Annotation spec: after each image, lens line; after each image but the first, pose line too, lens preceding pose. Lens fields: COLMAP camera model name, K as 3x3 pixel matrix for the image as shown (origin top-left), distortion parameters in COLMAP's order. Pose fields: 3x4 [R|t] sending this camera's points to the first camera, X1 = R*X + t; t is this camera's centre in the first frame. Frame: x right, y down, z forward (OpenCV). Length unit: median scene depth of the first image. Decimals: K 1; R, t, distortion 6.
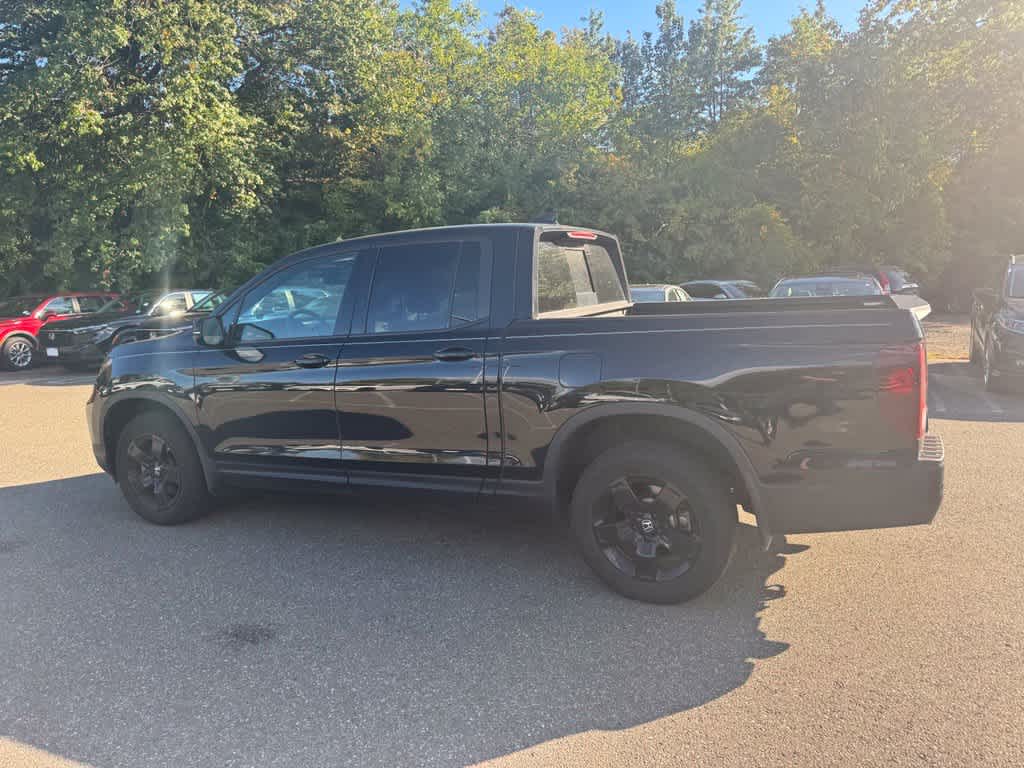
lens RADIAL K [[718.2, 0, 519.6], [0, 718.2, 380.6], [0, 0, 1]] dist [0.073484, -0.101642]
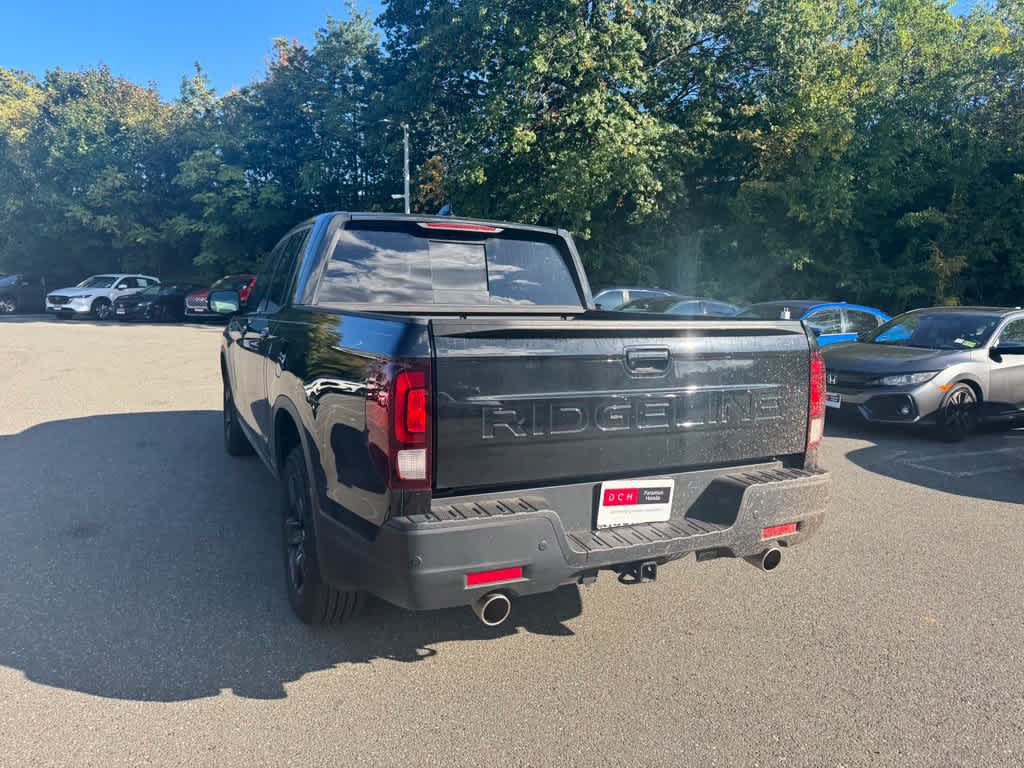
lens RADIAL K [[718.2, 0, 519.6], [0, 718.2, 380.6], [0, 0, 1]] dist [0.073484, -0.101642]
pose [[0.784993, 0.134667, -0.604691, 0.146735], [-0.140775, 0.989328, 0.037577, -0.010532], [0.603298, 0.055628, 0.795574, 0.064933]]
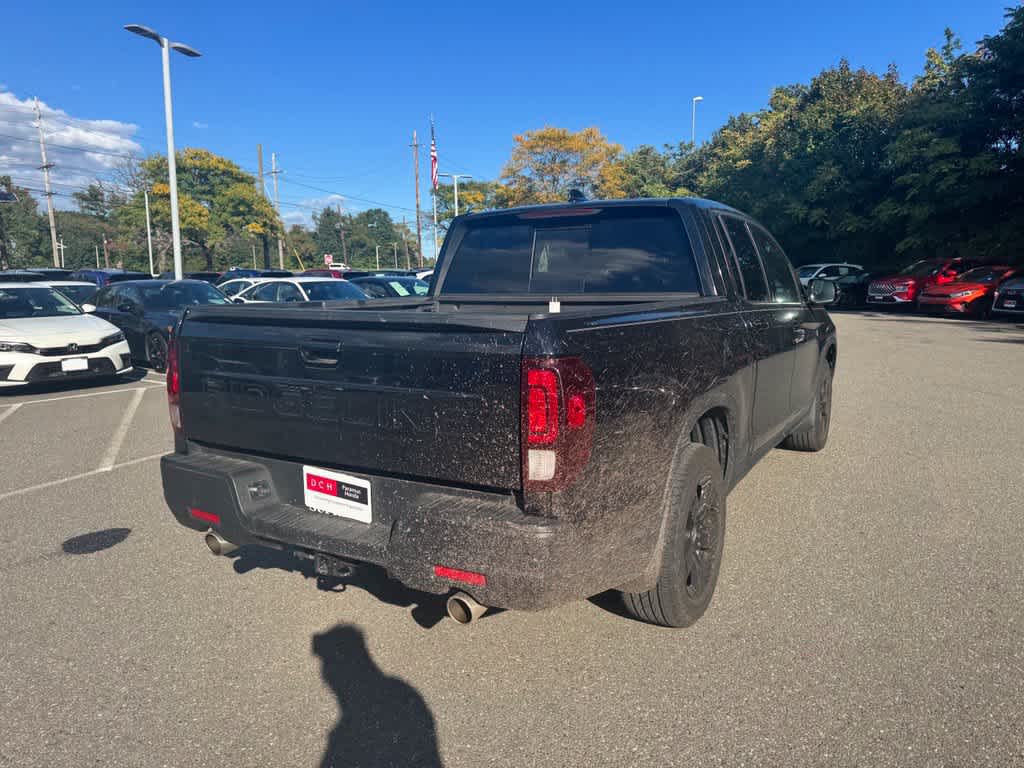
lens RADIAL K [[720.9, 0, 519.6], [0, 720.9, 389.5], [0, 0, 1]] dist [0.046387, -0.073139]
pose [[-0.088237, 0.196511, -0.976523, 0.203204], [-0.117347, 0.971470, 0.206098, -0.033882], [0.989163, 0.132778, -0.062659, 0.208539]]
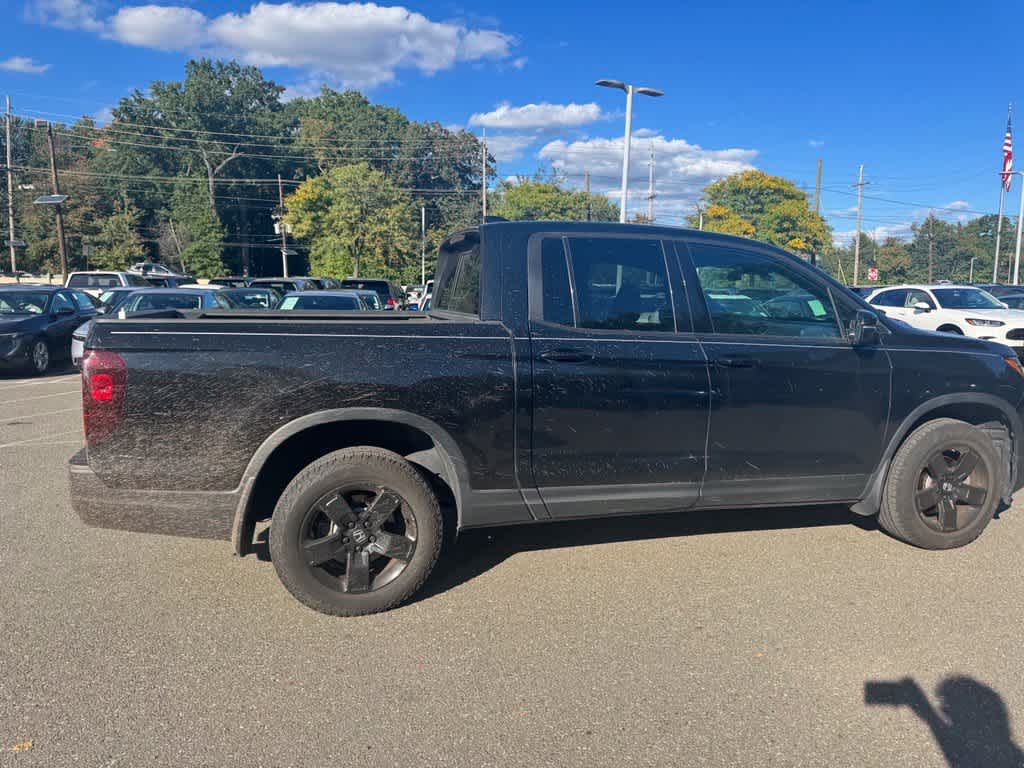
lens RADIAL K [[720.9, 0, 519.6], [0, 720.9, 389.5], [0, 0, 1]] dist [0.046387, -0.073139]
pose [[-0.758675, 0.125018, -0.639361, 0.136515], [-0.057796, 0.964628, 0.257201, -0.052681], [0.648900, 0.232084, -0.724614, 0.361941]]
